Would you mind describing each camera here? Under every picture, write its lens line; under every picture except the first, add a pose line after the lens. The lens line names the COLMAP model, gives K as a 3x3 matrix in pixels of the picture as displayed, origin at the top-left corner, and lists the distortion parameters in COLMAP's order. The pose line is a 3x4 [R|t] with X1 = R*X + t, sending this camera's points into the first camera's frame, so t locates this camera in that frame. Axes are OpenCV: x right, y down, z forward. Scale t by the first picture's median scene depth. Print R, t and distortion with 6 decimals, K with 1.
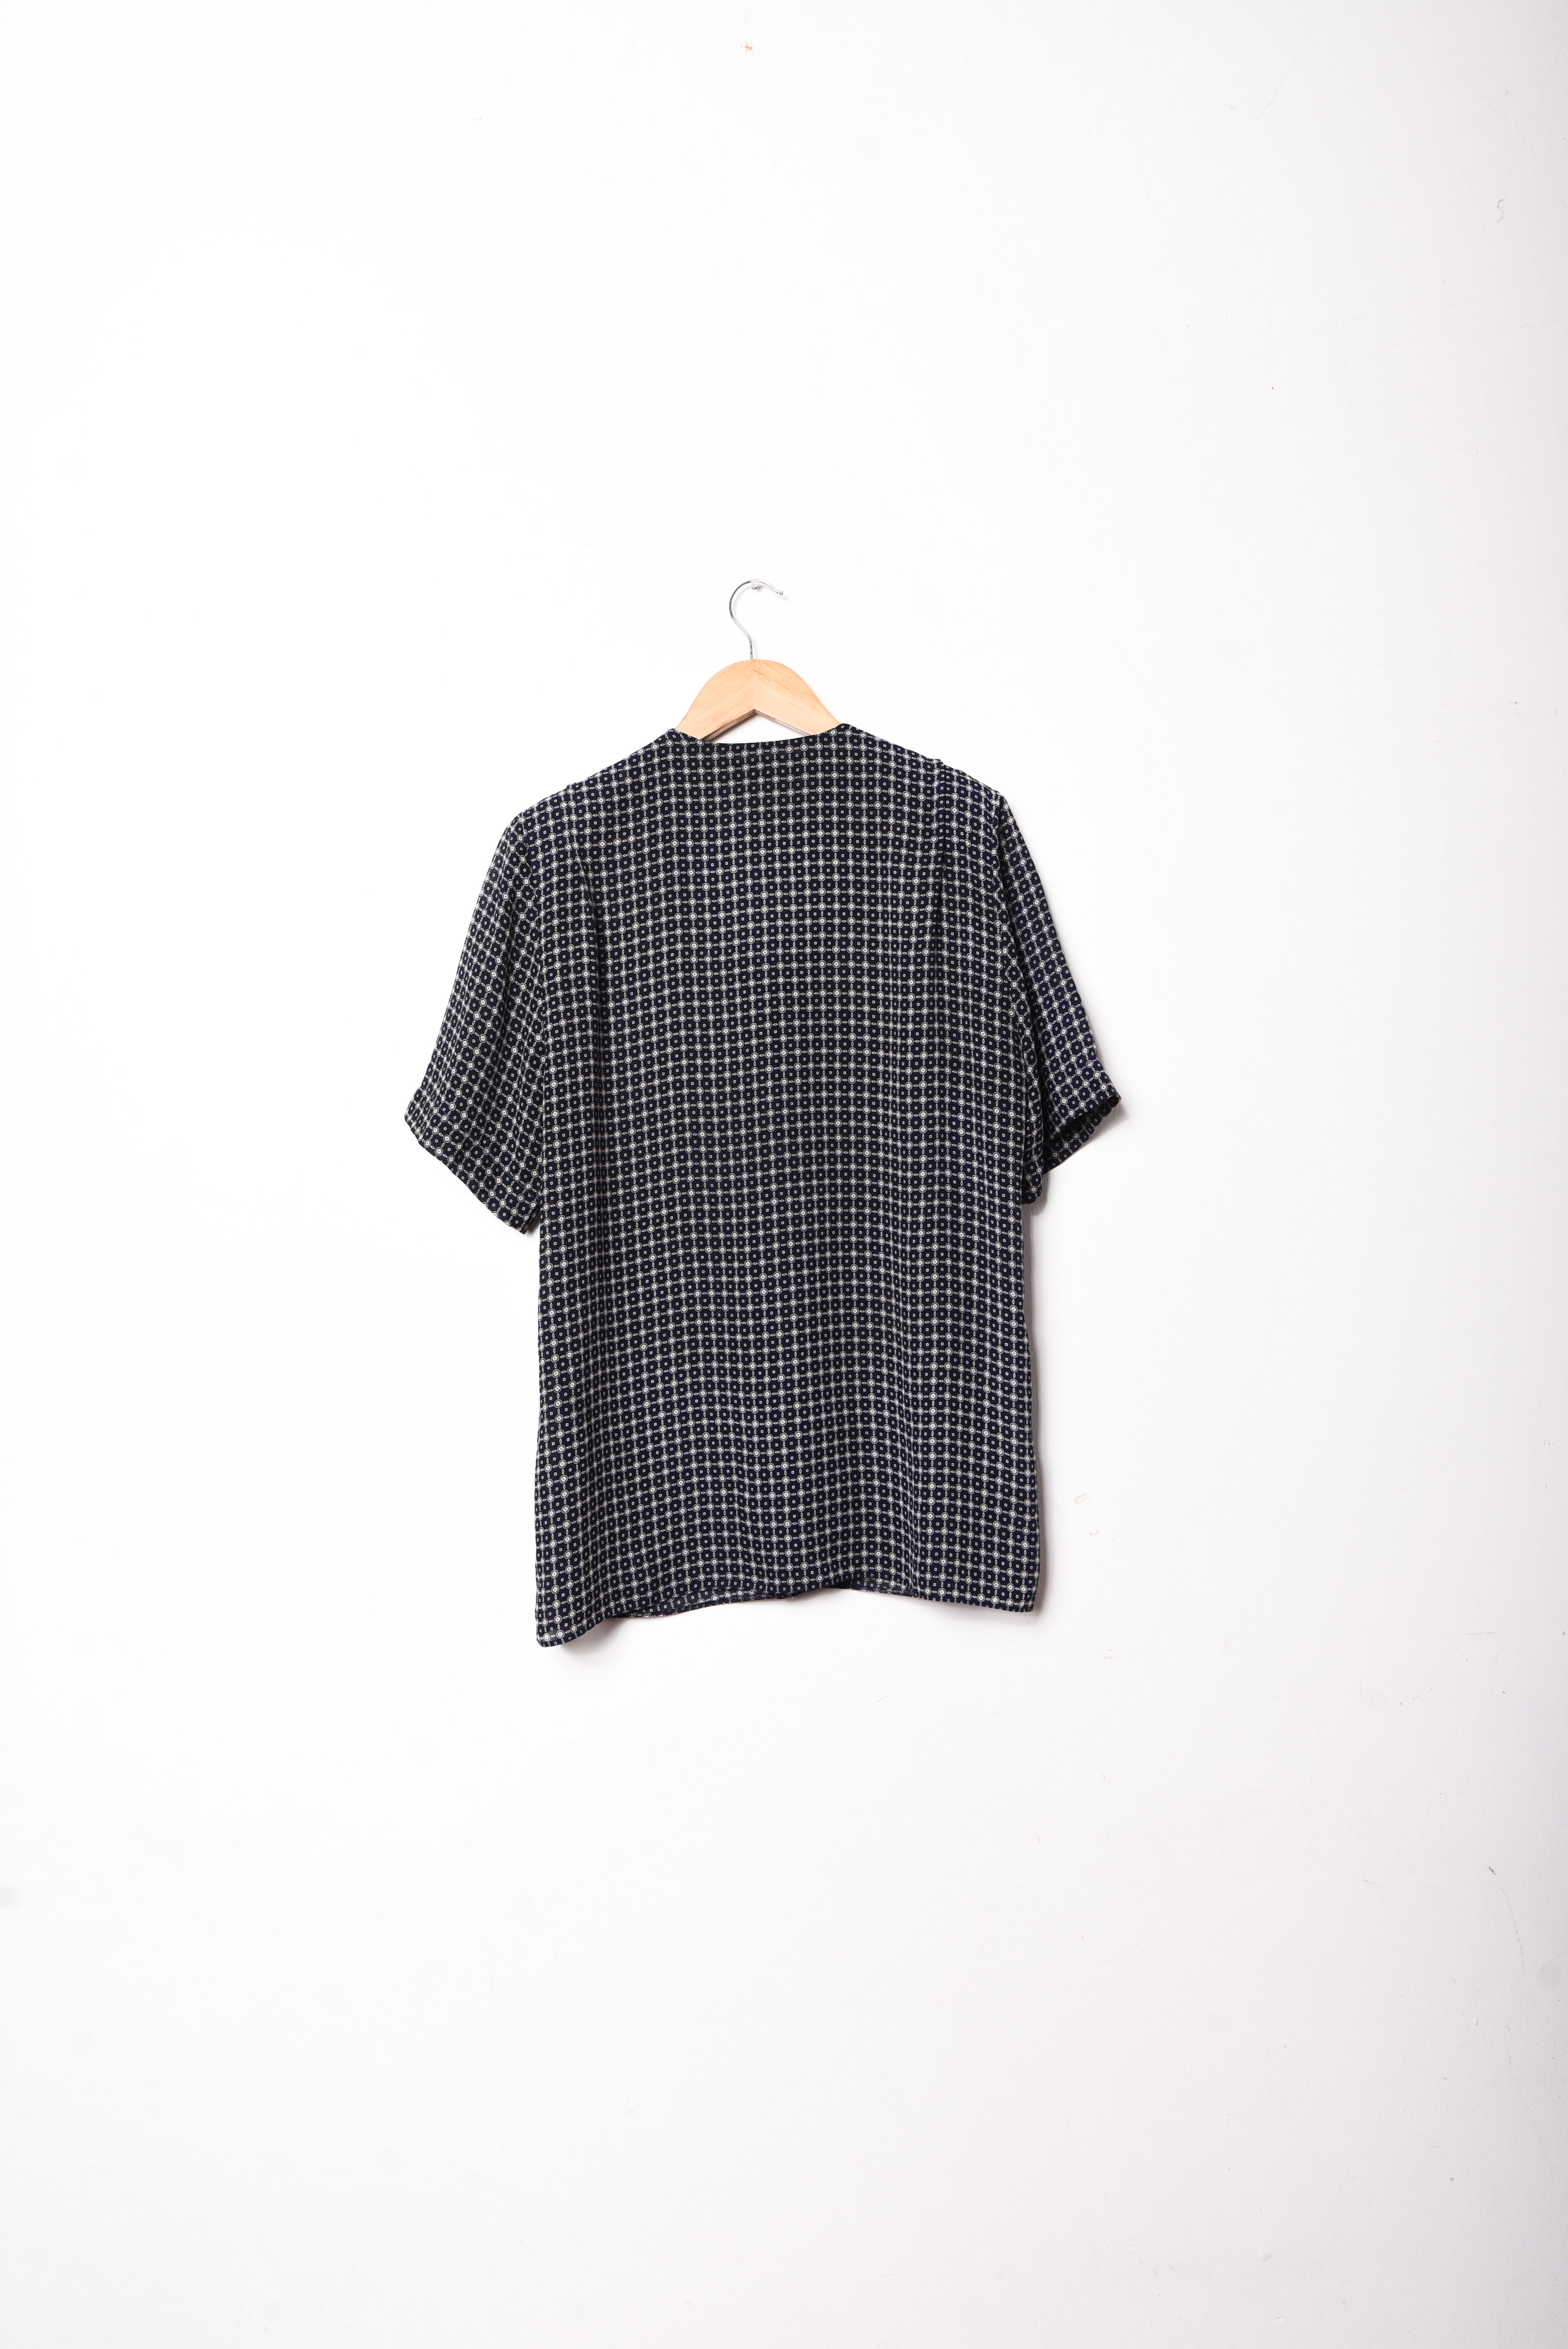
lens RADIAL K [[1534.1, 0, 783.0], [0, 1534.1, 1182.9], [0, 0, 1]] dist [-0.009038, -0.000019]
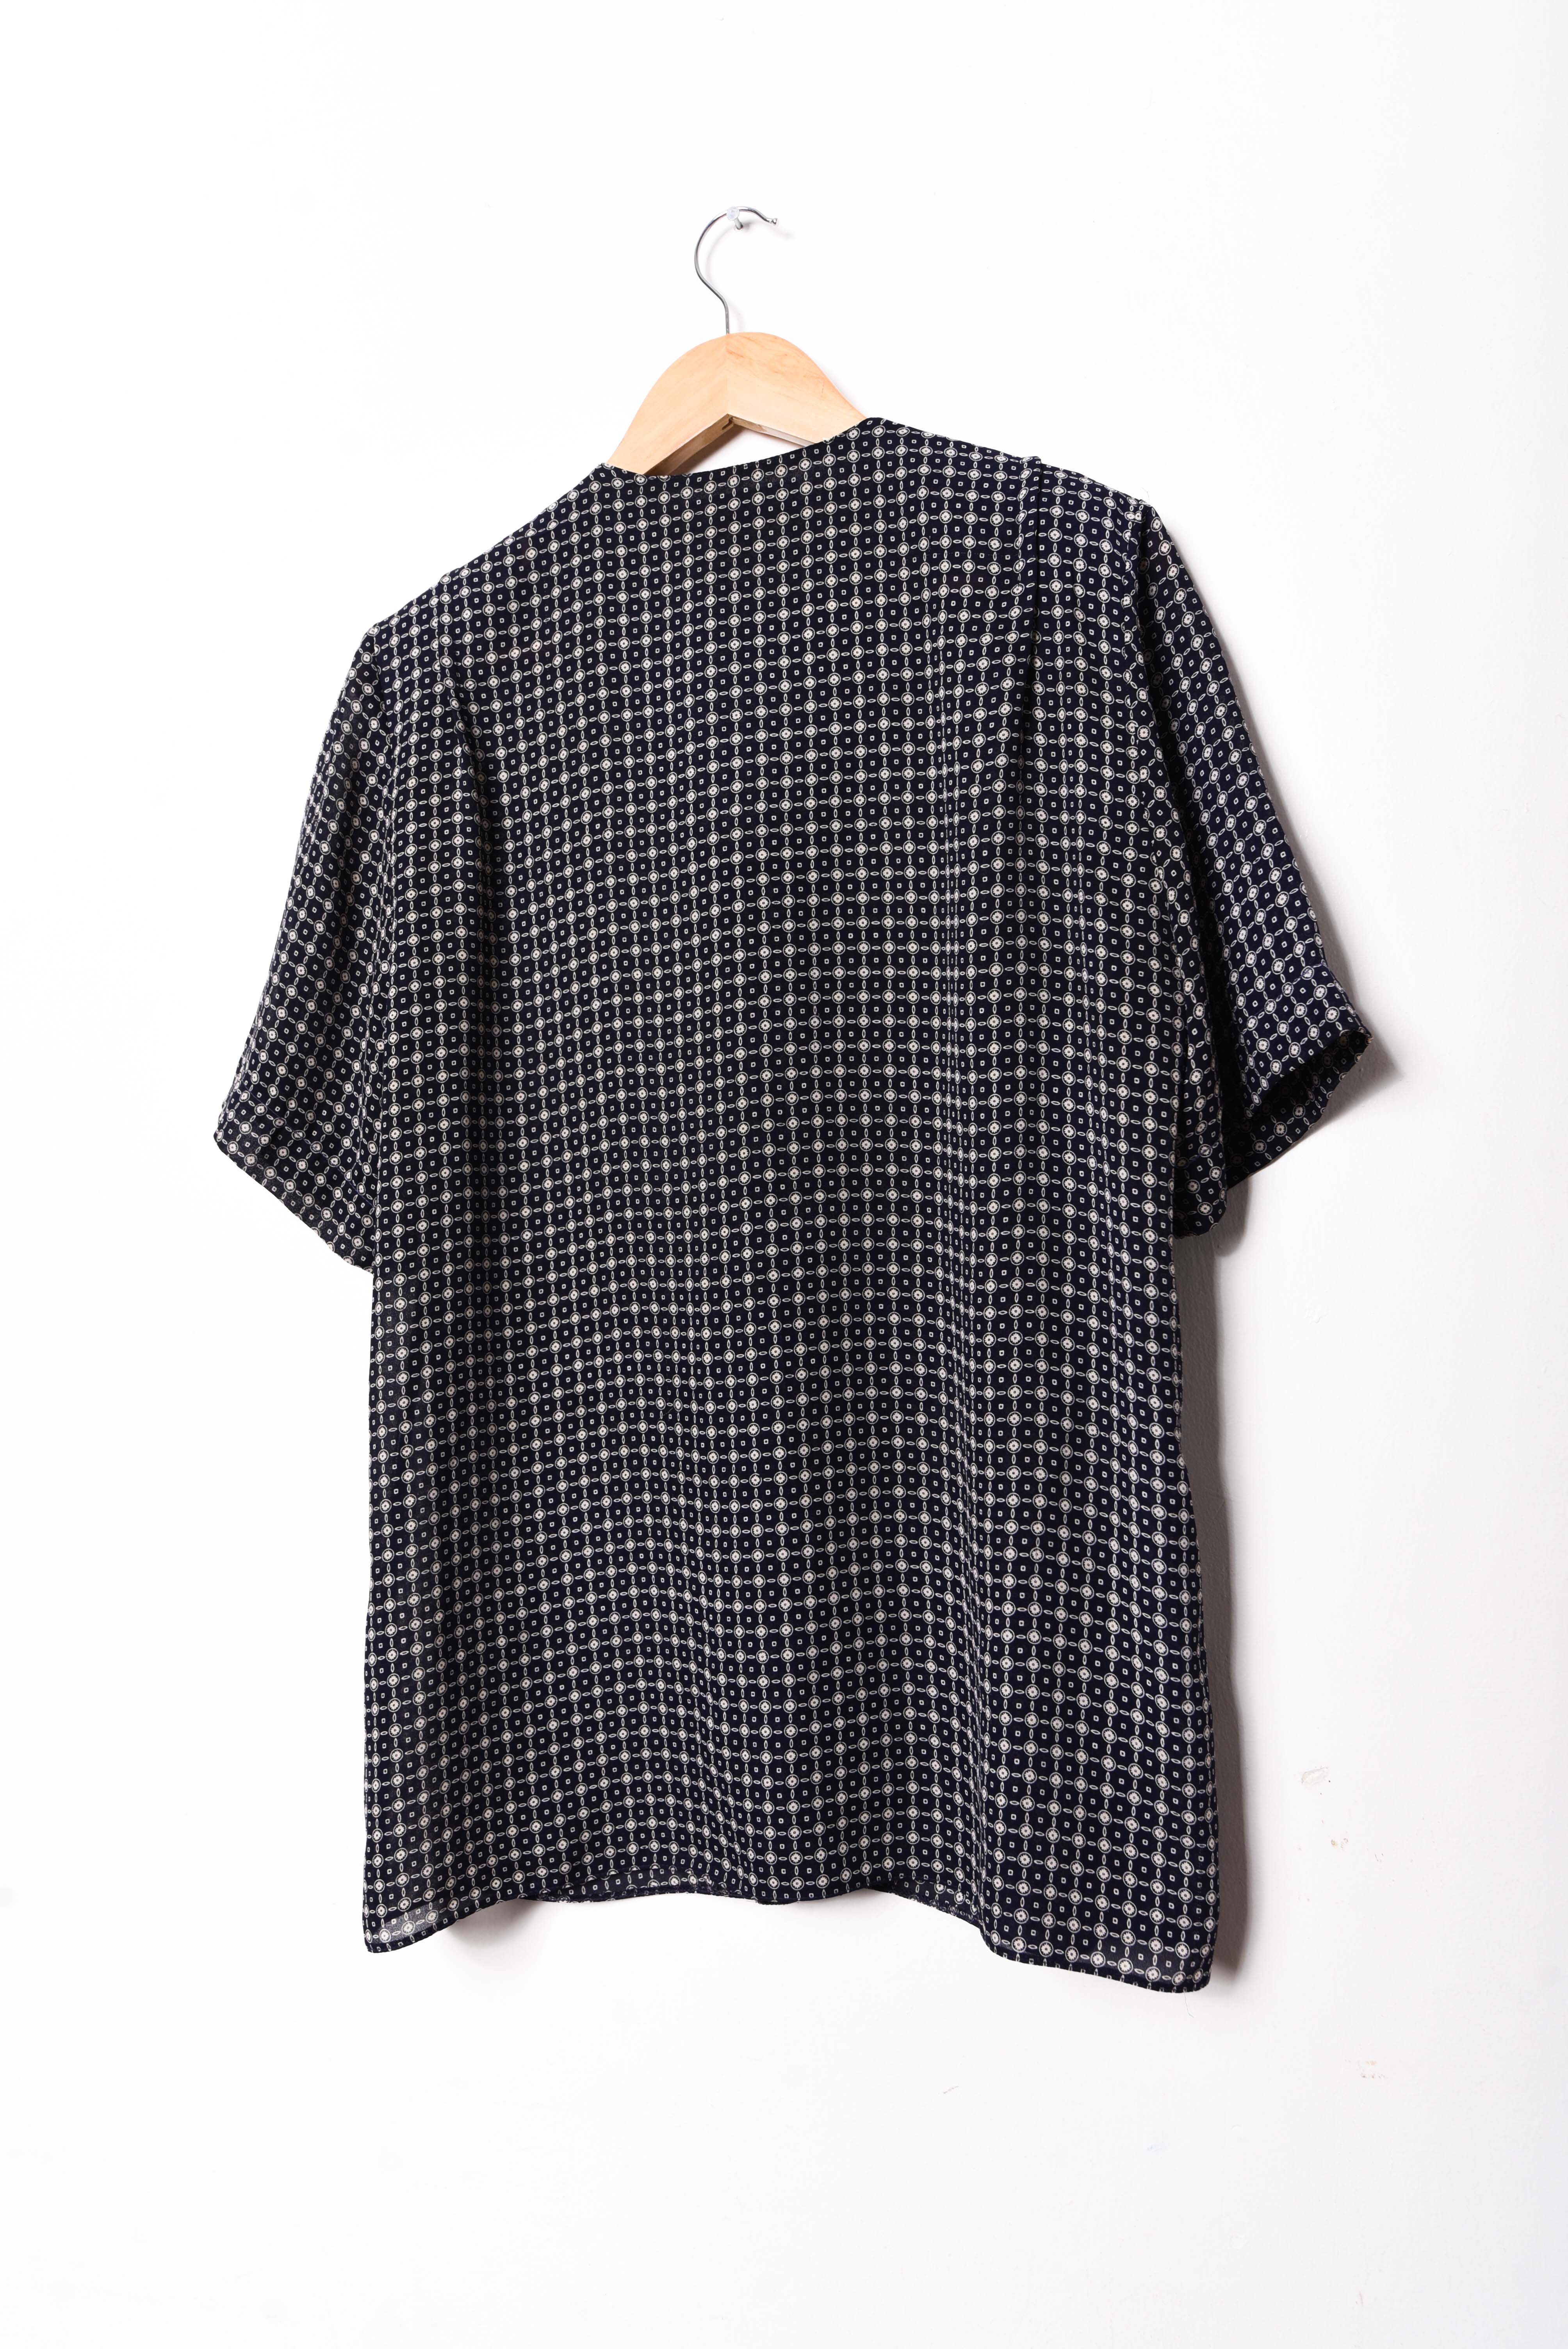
lens RADIAL K [[1534.1, 0, 783.0], [0, 1534.1, 1182.9], [0, 0, 1]] dist [-0.009038, -0.000019]
pose [[0.962307, -0.003383, -0.271944, 0.167616], [-0.001964, 0.999810, -0.019387, 0.006008], [0.271958, 0.019191, 0.962118, 0.435512]]
